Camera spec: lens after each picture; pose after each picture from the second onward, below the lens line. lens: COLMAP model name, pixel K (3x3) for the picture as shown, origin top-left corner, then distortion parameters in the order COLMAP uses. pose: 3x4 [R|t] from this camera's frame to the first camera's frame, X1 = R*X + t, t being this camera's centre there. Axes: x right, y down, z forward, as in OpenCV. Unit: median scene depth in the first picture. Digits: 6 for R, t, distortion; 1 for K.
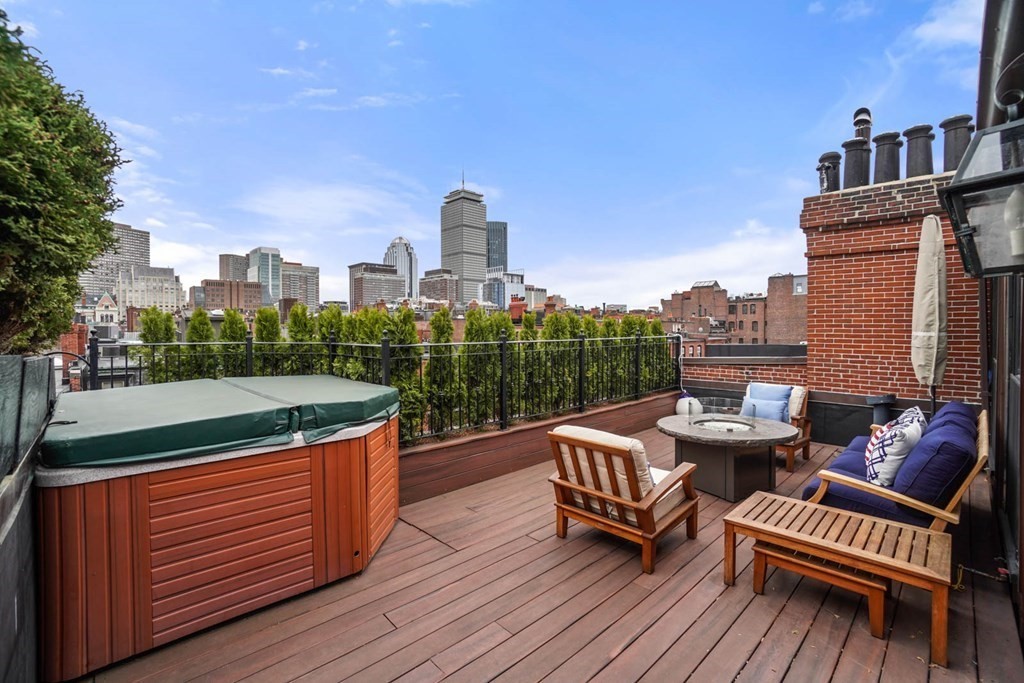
lens RADIAL K [[456.2, 0, 508.4], [0, 456.2, 341.5], [0, 0, 1]] dist [-0.046228, 0.019736]
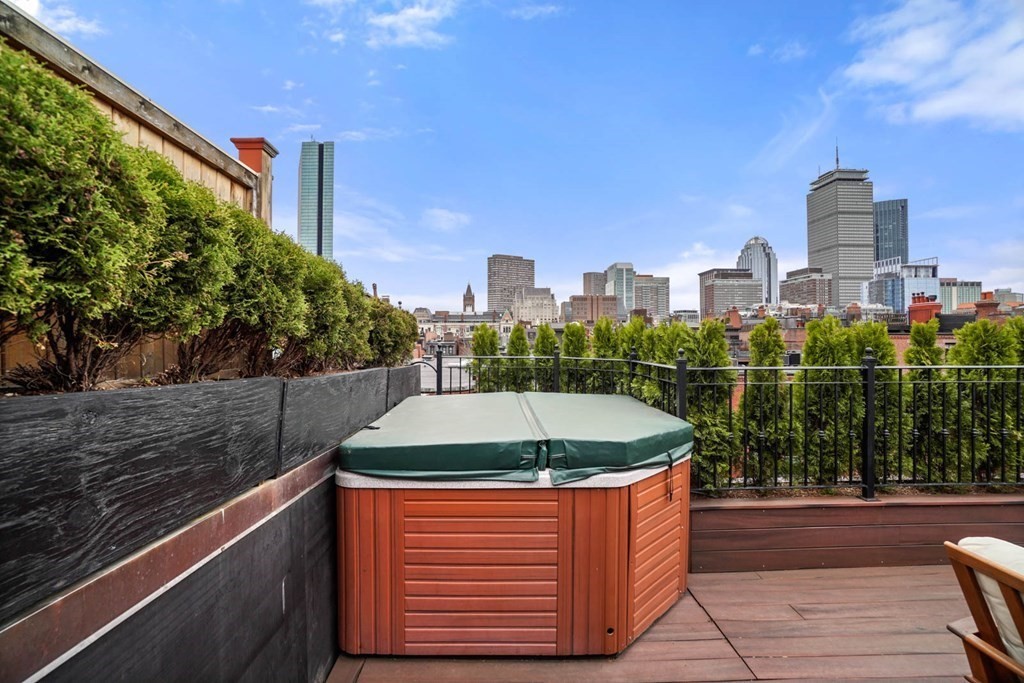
lens RADIAL K [[456.2, 0, 508.4], [0, 456.2, 341.5], [0, 0, 1]] dist [-0.046228, 0.019736]
pose [[0.742391, 0.006478, -0.669935, 0.037496], [-0.019643, 0.999734, -0.012100, -0.020009], [0.669679, 0.022143, 0.742321, 0.170737]]
